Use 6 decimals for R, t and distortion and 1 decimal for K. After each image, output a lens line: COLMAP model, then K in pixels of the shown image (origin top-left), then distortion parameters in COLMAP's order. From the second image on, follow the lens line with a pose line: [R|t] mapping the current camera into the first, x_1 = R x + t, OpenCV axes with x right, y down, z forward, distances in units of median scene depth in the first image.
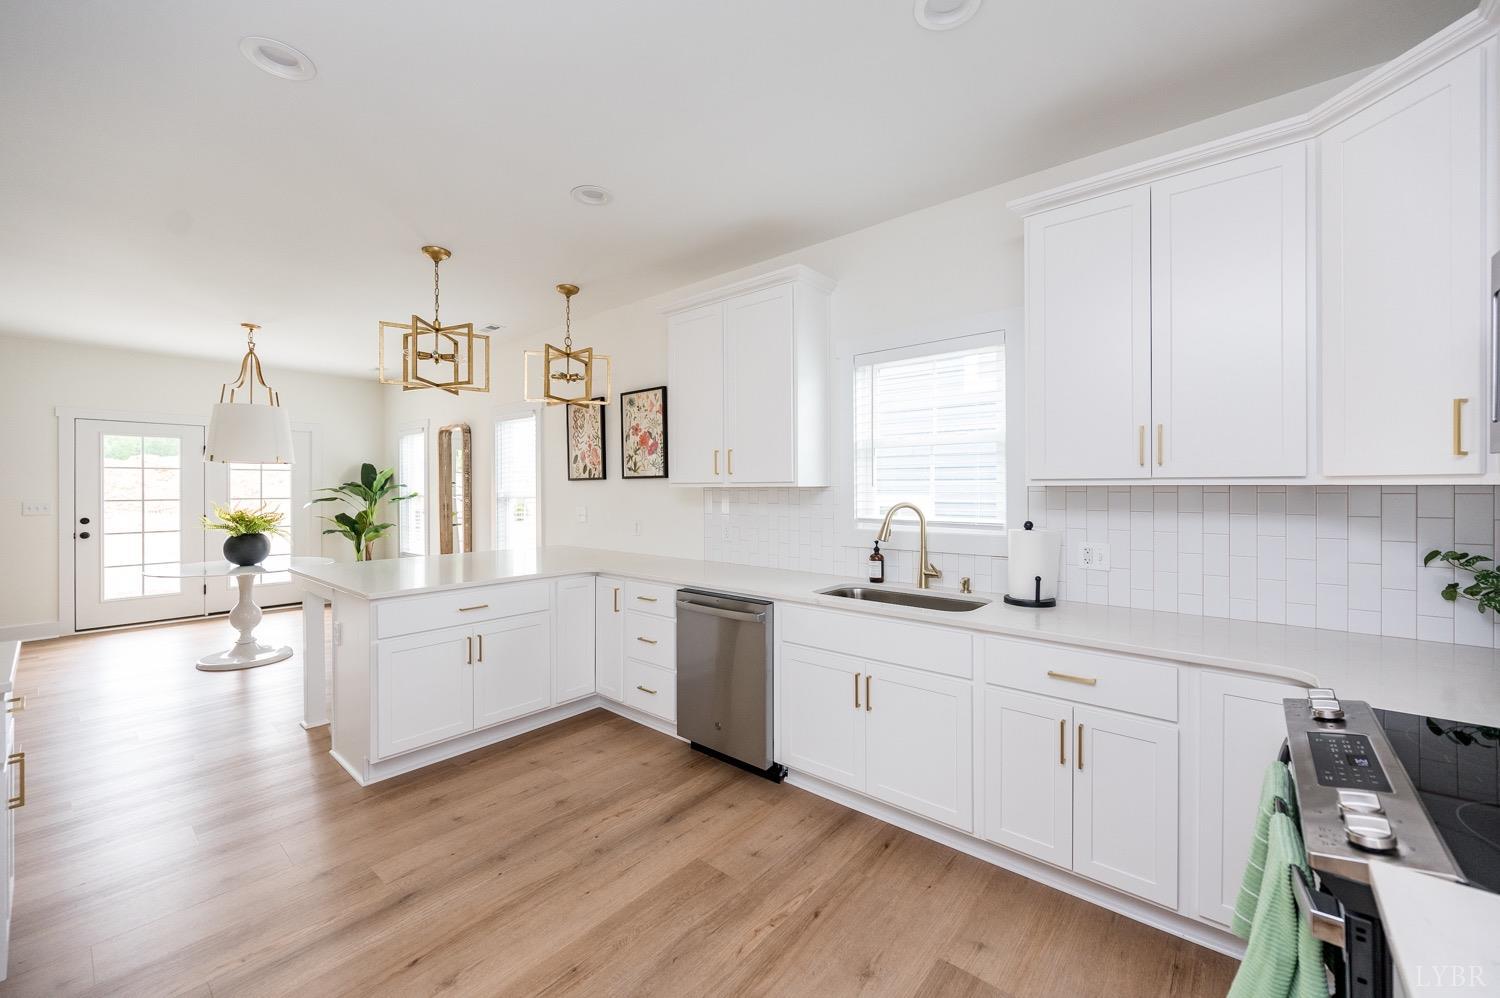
lens RADIAL K [[606.6, 0, 764.7], [0, 606.6, 481.1], [0, 0, 1]] dist [-0.000938, -0.000058]
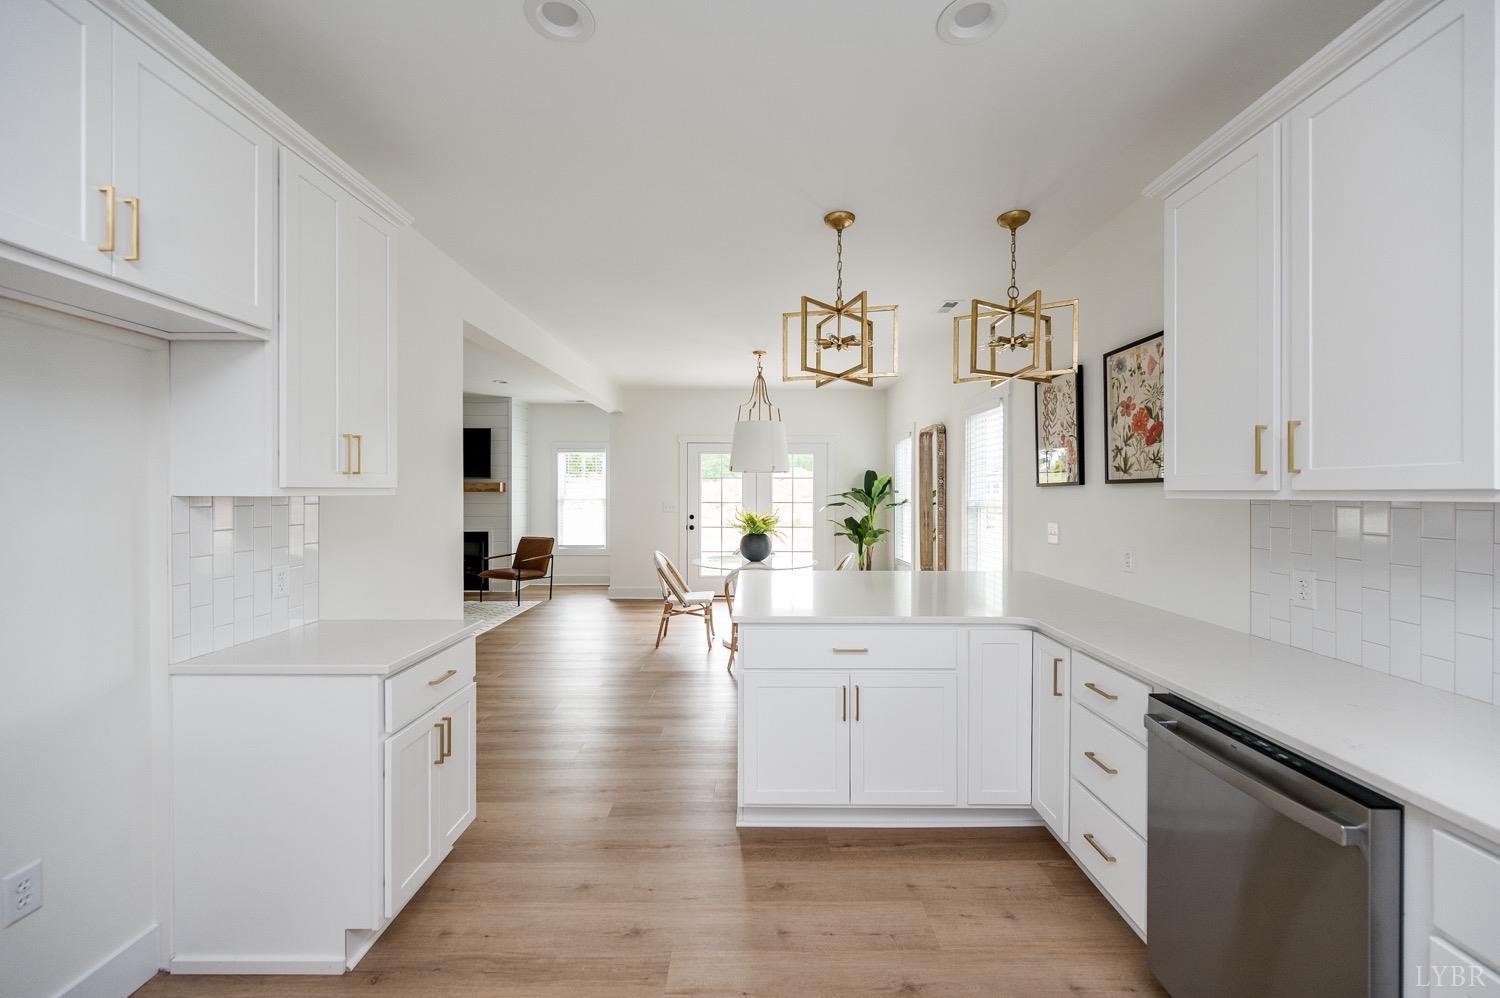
lens RADIAL K [[606.6, 0, 748.9], [0, 606.6, 494.2], [0, 0, 1]] dist [-0.000938, -0.000058]
pose [[0.632181, 0.005757, -0.774799, 0.032398], [0.005535, 0.999913, 0.011946, -0.002467], [0.774801, -0.011840, 0.632095, 0.294459]]
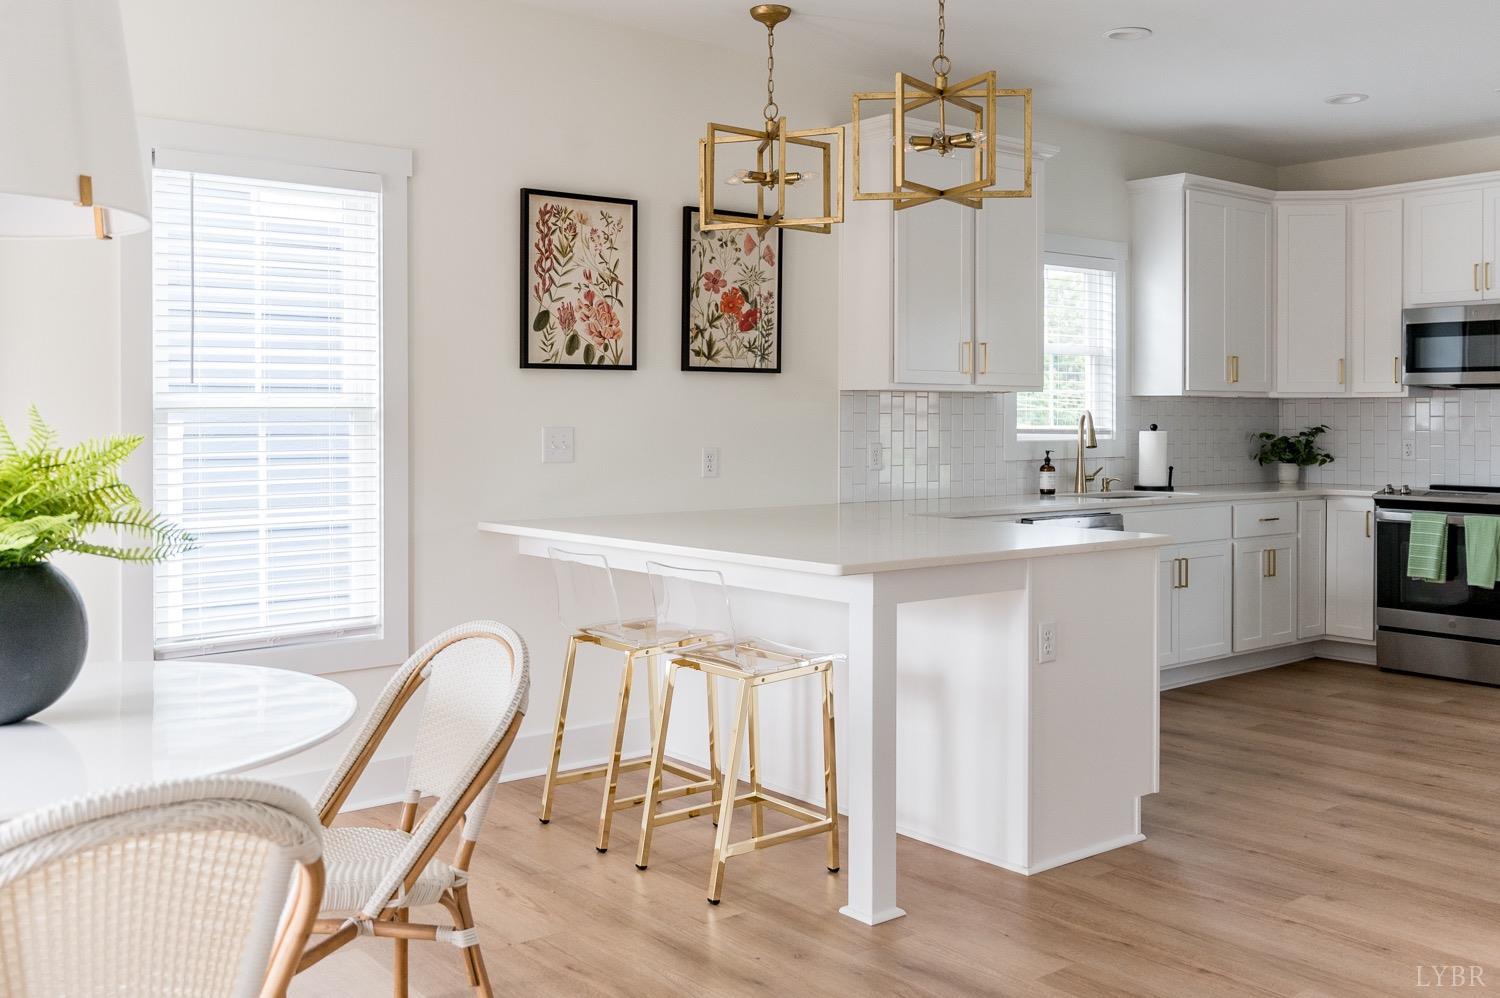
lens RADIAL K [[1225.8, 0, 779.2], [0, 1225.8, 411.2], [0, 0, 1]] dist [-0.008646, -0.019320]
pose [[0.214765, 0.004262, 0.976657, -1.305018], [-0.014533, 0.999894, -0.001168, 0.032695], [-0.976558, -0.013943, 0.214804, 0.727369]]
